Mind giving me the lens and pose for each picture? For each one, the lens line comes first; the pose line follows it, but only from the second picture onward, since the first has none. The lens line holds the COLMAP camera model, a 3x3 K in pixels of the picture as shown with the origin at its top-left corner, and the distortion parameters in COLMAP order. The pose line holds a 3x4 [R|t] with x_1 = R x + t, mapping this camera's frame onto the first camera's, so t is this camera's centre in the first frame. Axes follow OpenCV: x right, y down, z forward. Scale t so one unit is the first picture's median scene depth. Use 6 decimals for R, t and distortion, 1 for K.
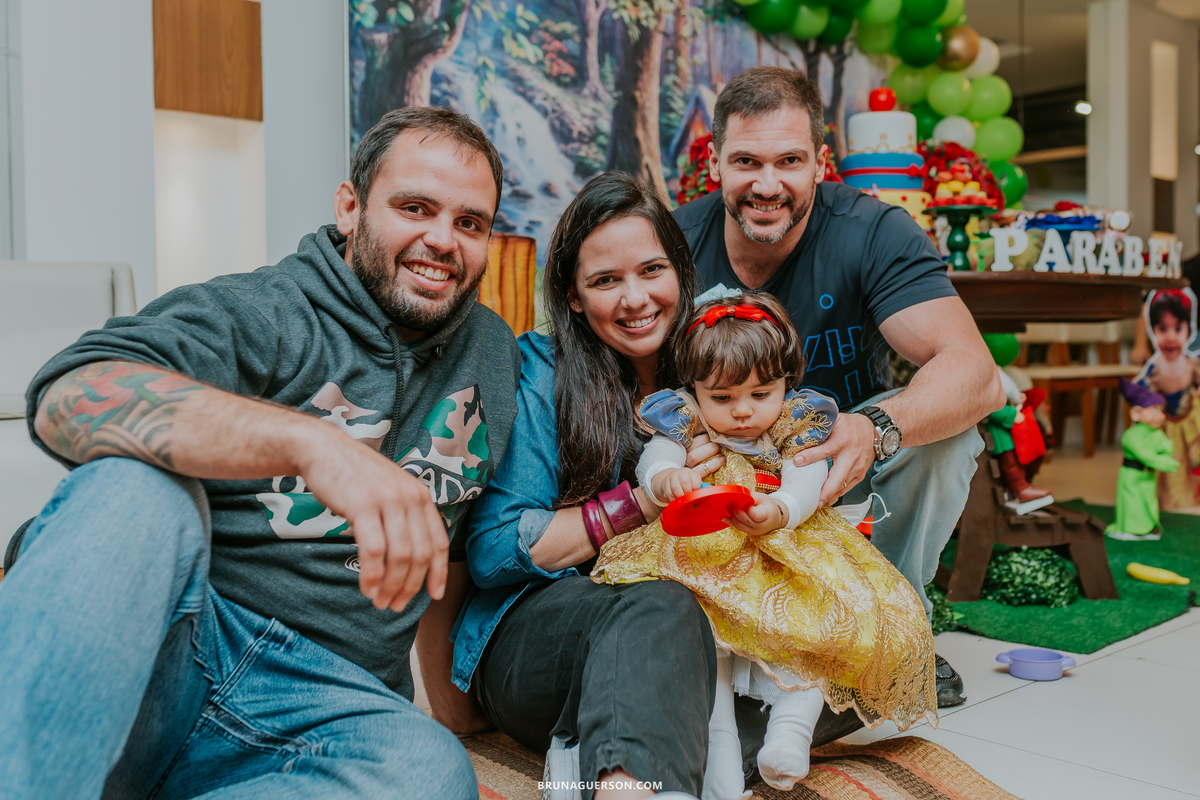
lens RADIAL K [[1232.0, 0, 600.0], [0, 1232.0, 394.6], [0, 0, 1]] dist [-0.000411, 0.026037]
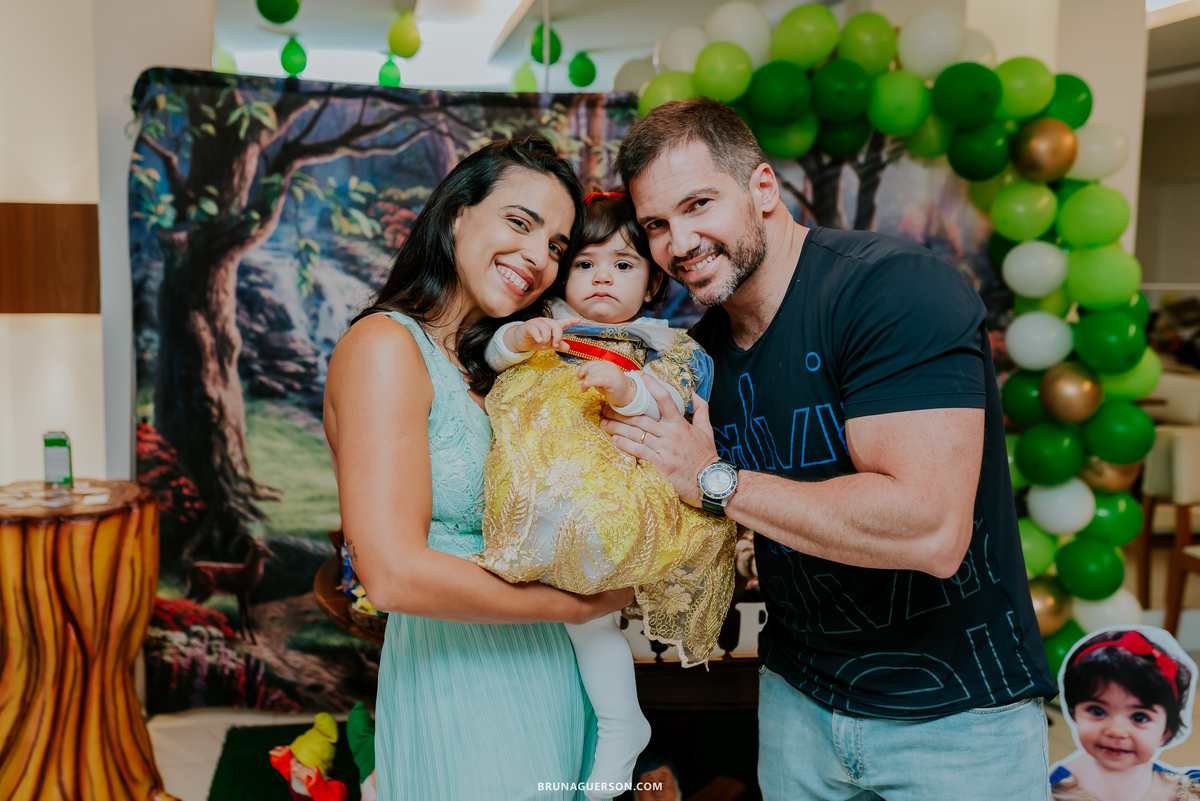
lens RADIAL K [[1210.5, 0, 548.2], [0, 1210.5, 405.5], [0, 0, 1]] dist [0.016083, -0.021230]
pose [[0.829438, 0.091004, -0.551136, 0.586622], [-0.041360, 0.993937, 0.101874, -0.248359], [0.557066, -0.061703, 0.828173, 0.318405]]
